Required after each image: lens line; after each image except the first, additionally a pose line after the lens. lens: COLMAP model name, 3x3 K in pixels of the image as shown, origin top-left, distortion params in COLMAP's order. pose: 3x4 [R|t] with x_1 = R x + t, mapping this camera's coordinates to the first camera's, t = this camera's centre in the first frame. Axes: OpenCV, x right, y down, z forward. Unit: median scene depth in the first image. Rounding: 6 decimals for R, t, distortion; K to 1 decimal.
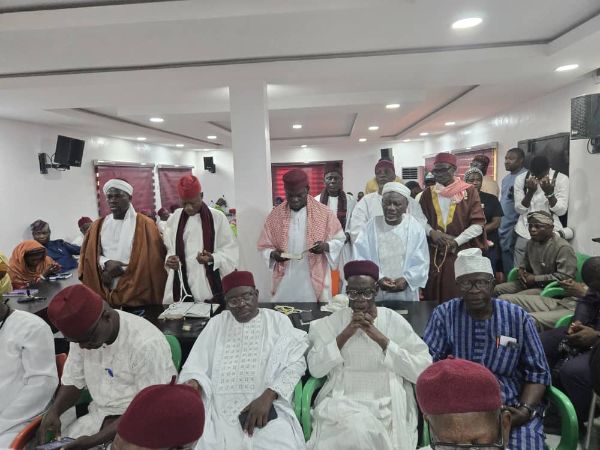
lens RADIAL K [[411.2, 0, 300.0], [0, 411.2, 225.0], [0, 0, 1]] dist [0.006835, 0.001727]
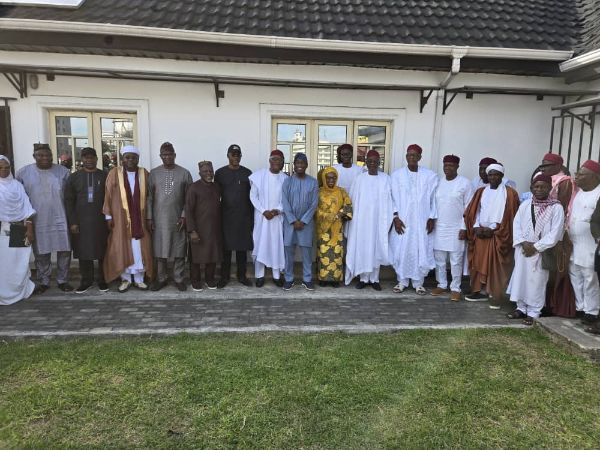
lens RADIAL K [[419.5, 0, 300.0], [0, 419.5, 225.0], [0, 0, 1]] dist [0.056620, -0.052208]
pose [[0.660676, 0.147207, -0.736096, 0.321318], [-0.116030, 0.988825, 0.093606, 0.063287], [0.741650, 0.023566, 0.670373, -0.716201]]
